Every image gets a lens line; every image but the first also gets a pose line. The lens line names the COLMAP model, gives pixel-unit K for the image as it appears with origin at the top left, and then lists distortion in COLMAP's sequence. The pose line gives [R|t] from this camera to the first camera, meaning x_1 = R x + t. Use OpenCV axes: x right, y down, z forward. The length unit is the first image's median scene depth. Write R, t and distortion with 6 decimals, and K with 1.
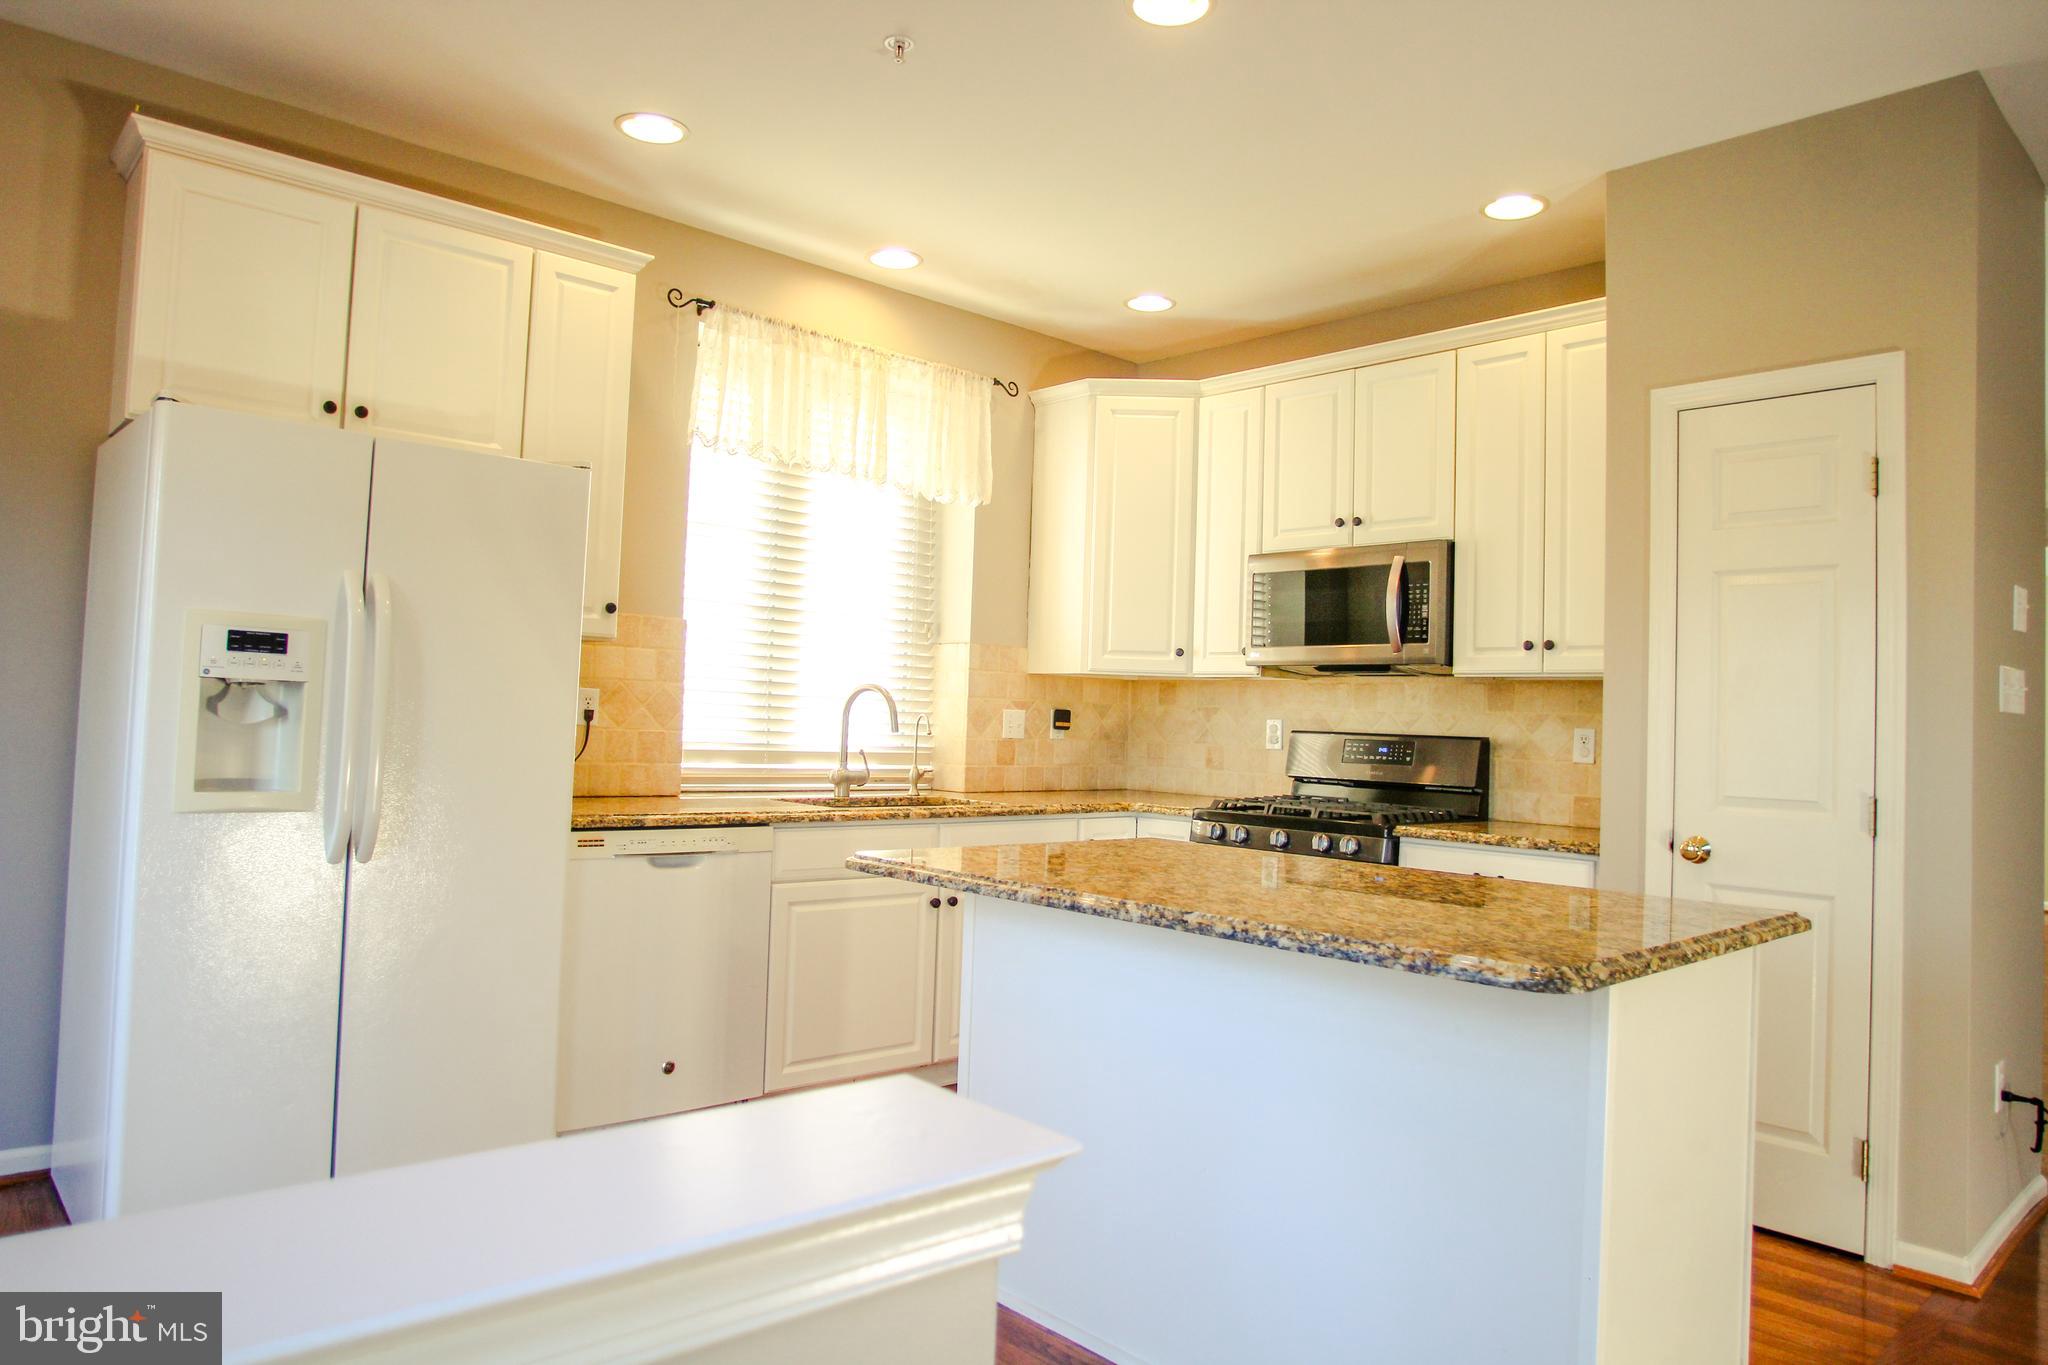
lens RADIAL K [[1316.0, 0, 1026.5], [0, 1316.0, 673.8], [0, 0, 1]] dist [-0.076193, 0.042328]
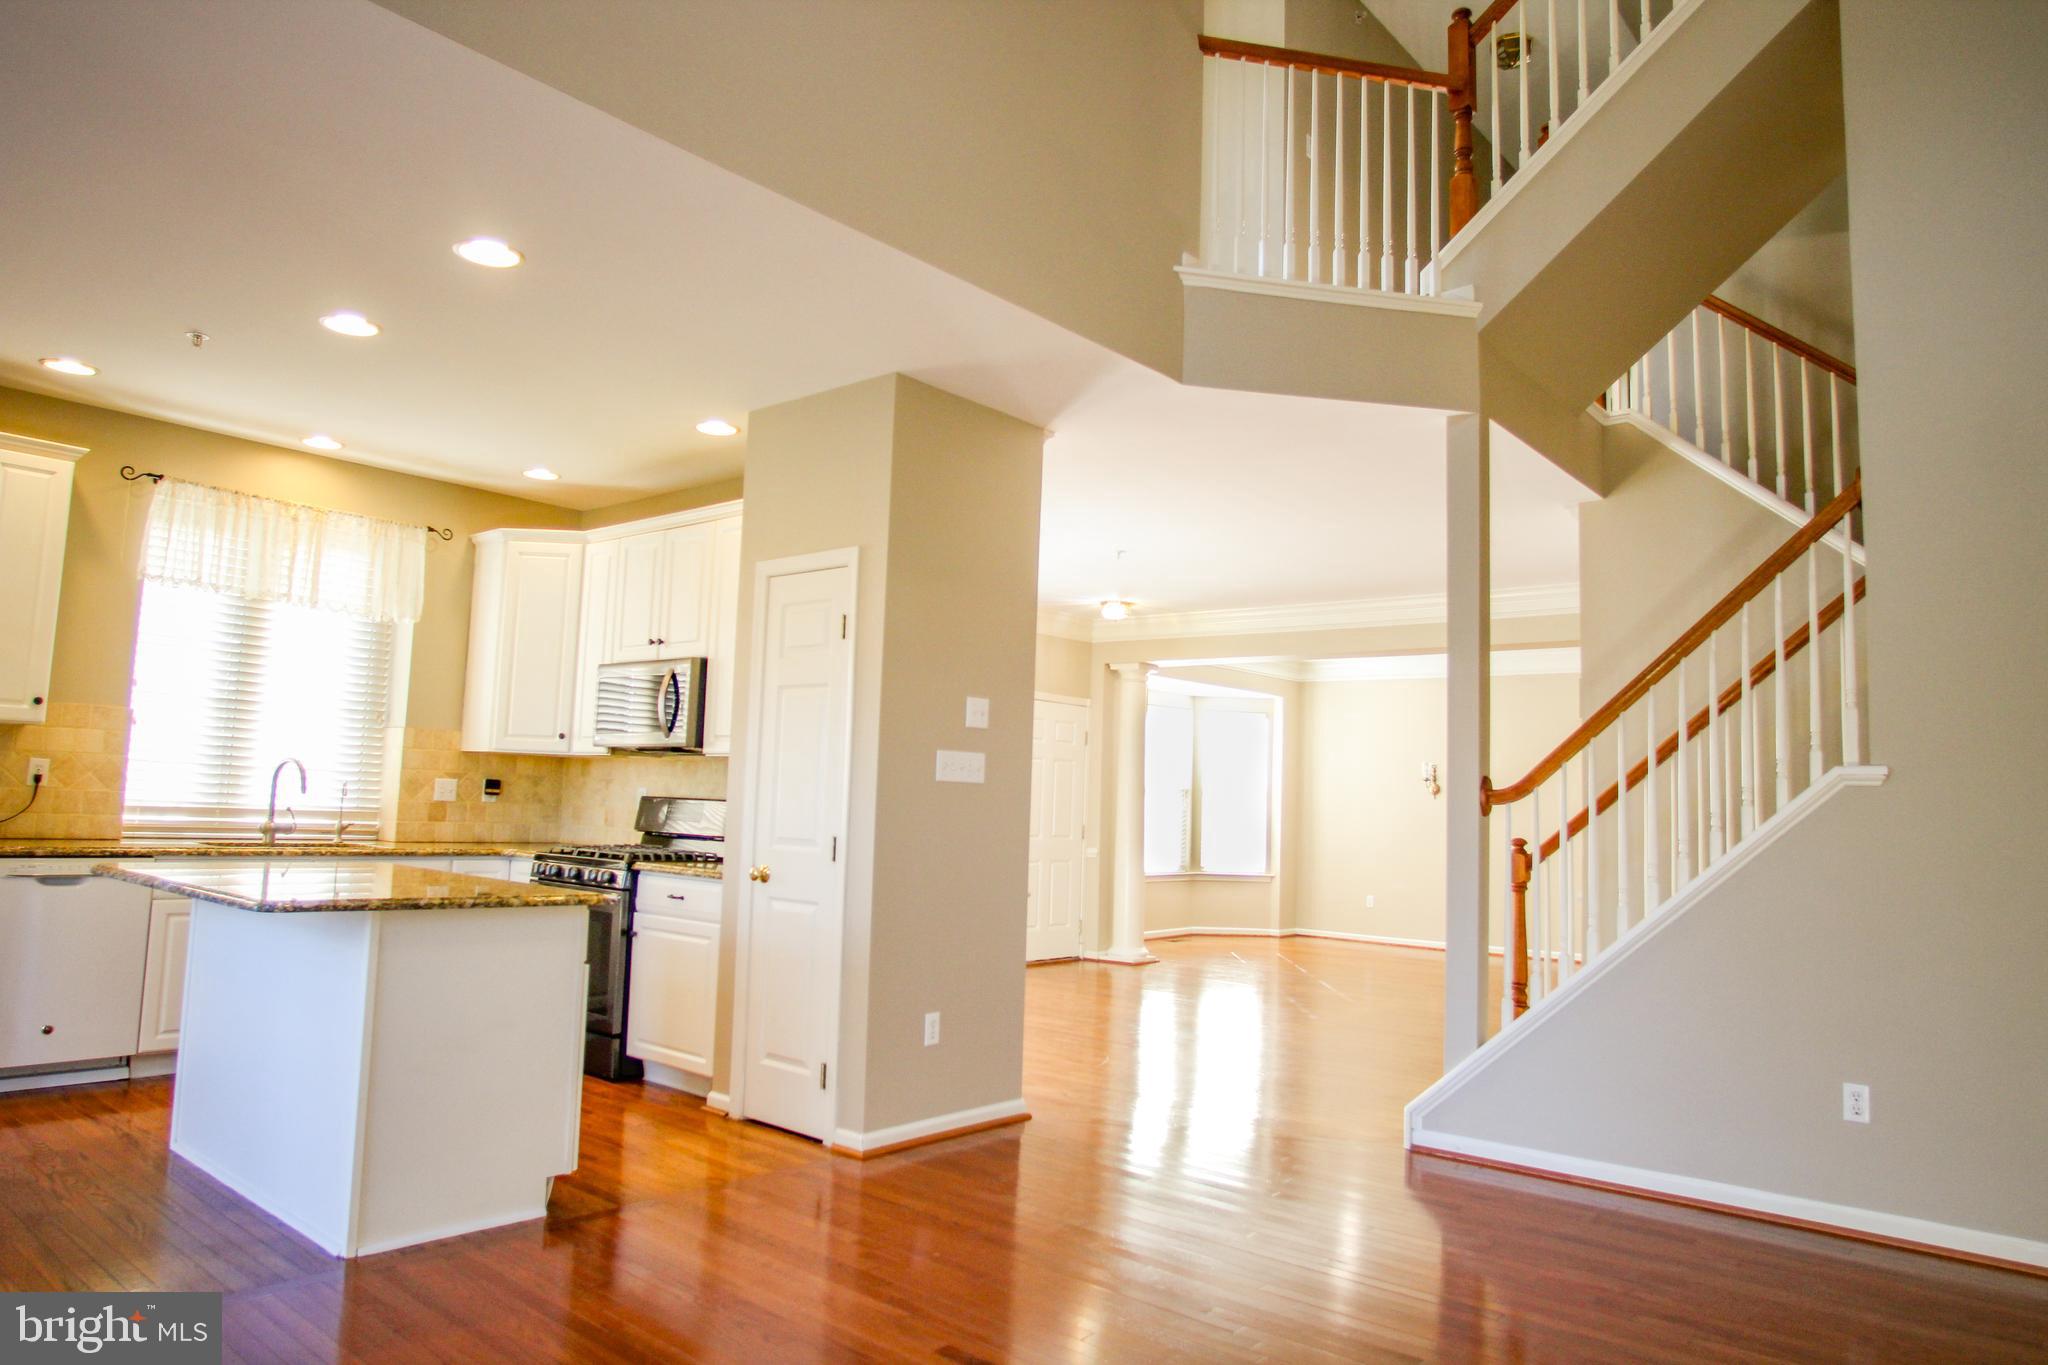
lens RADIAL K [[1316.0, 0, 1025.2], [0, 1316.0, 670.1], [0, 0, 1]] dist [-0.076193, 0.042328]
pose [[0.992953, 0.013197, 0.117769, 0.507995], [-0.005804, 0.998003, -0.062903, -0.003224], [-0.118364, 0.061776, 0.991047, -0.427662]]
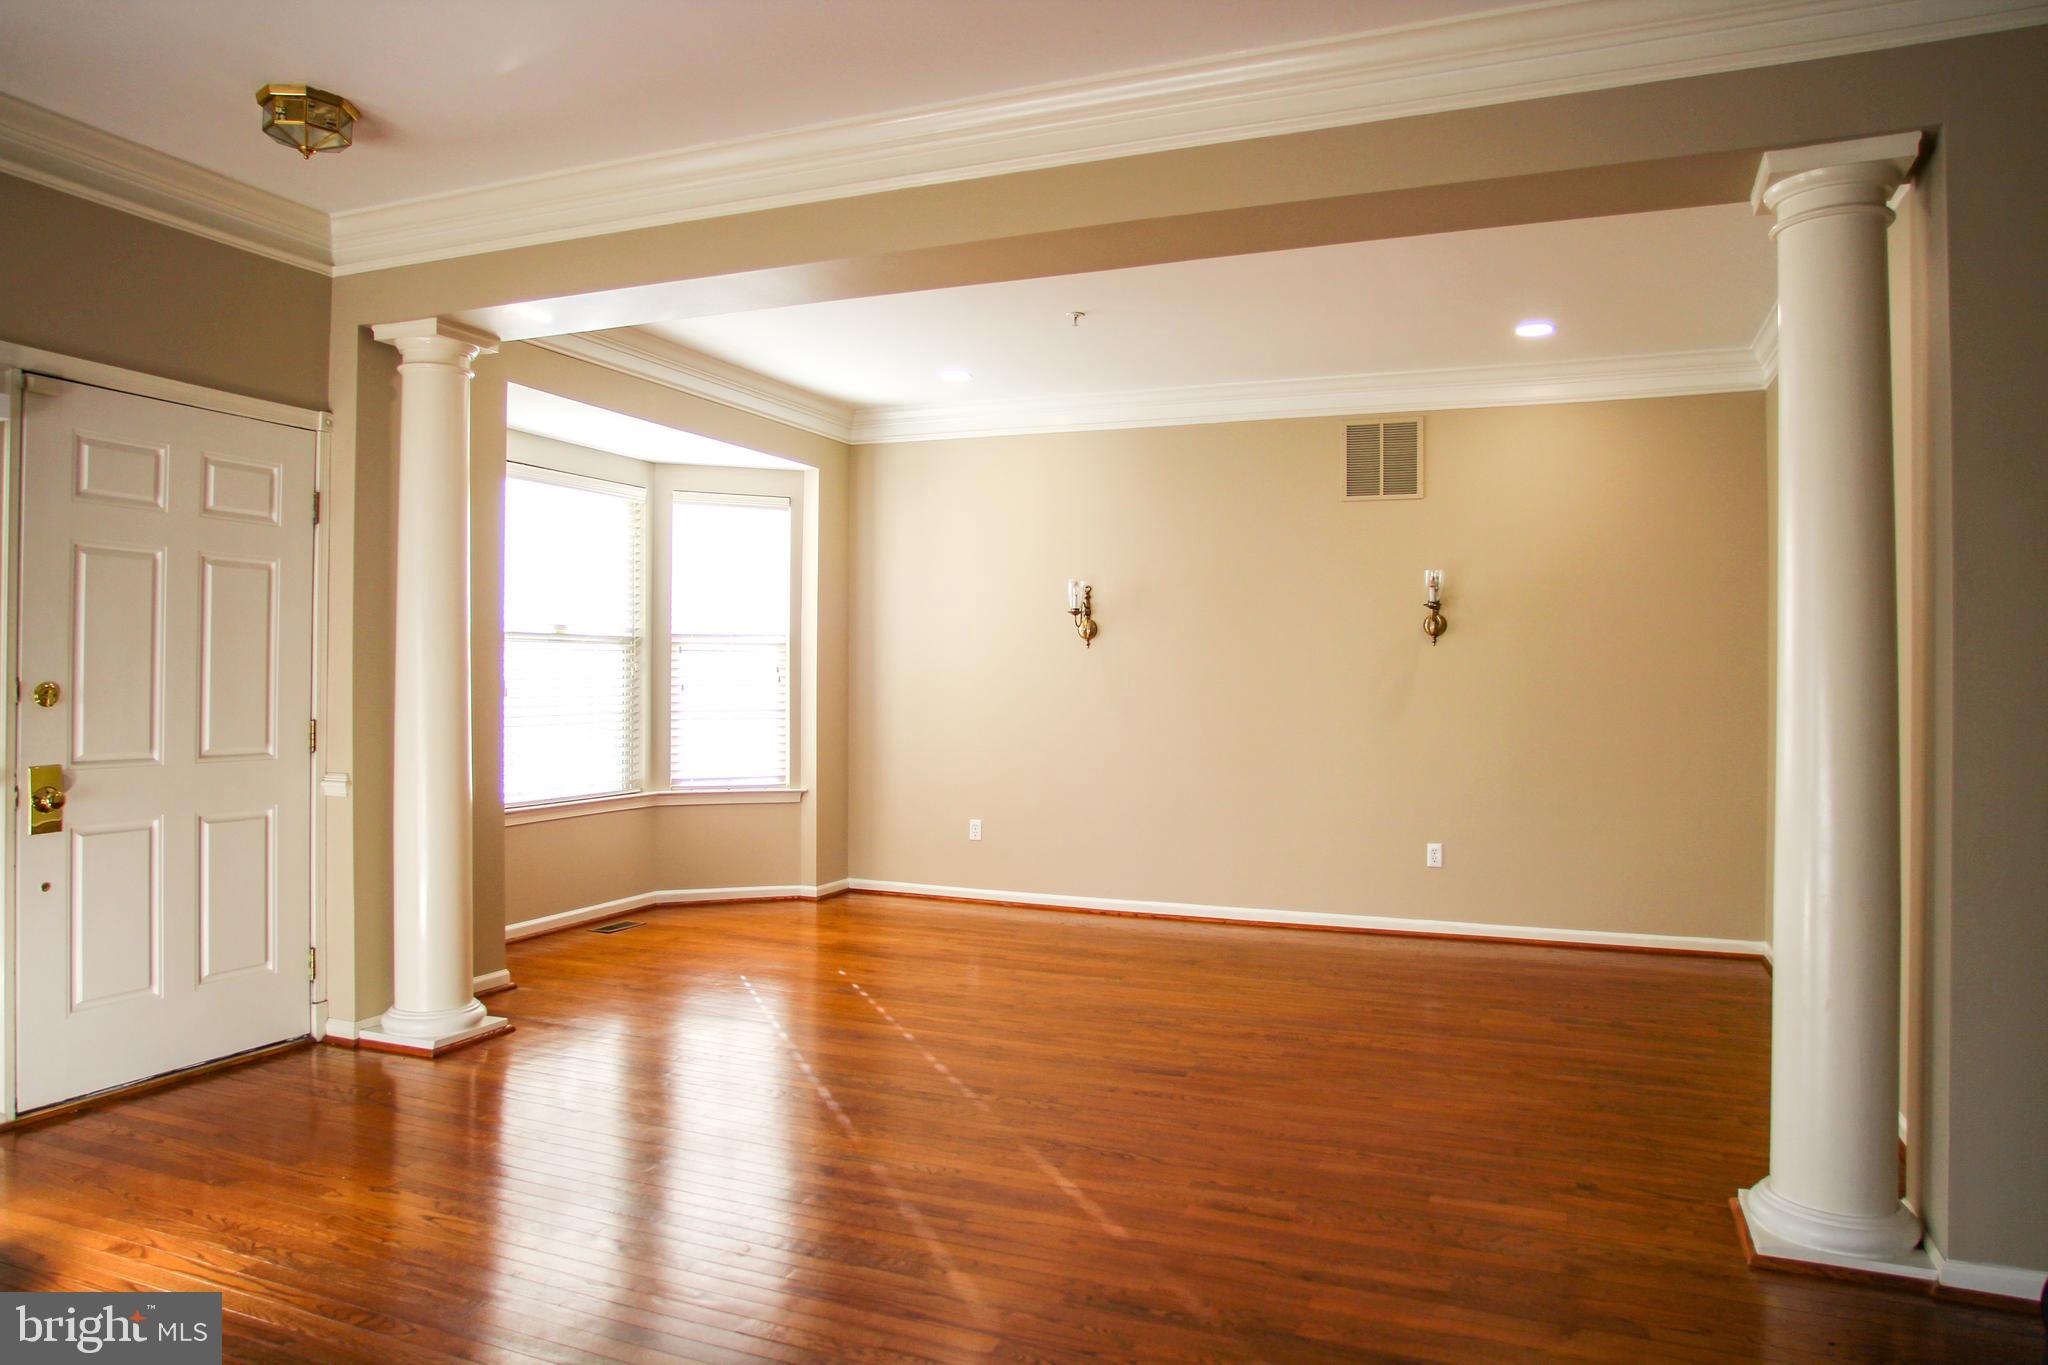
lens RADIAL K [[1316.0, 0, 1018.4], [0, 1316.0, 674.1], [0, 0, 1]] dist [-0.076193, 0.042328]
pose [[0.910476, -0.025543, 0.412772, 1.021394], [0.006964, 0.998896, 0.046451, 0.054127], [-0.413503, -0.039418, 0.909649, 0.954524]]
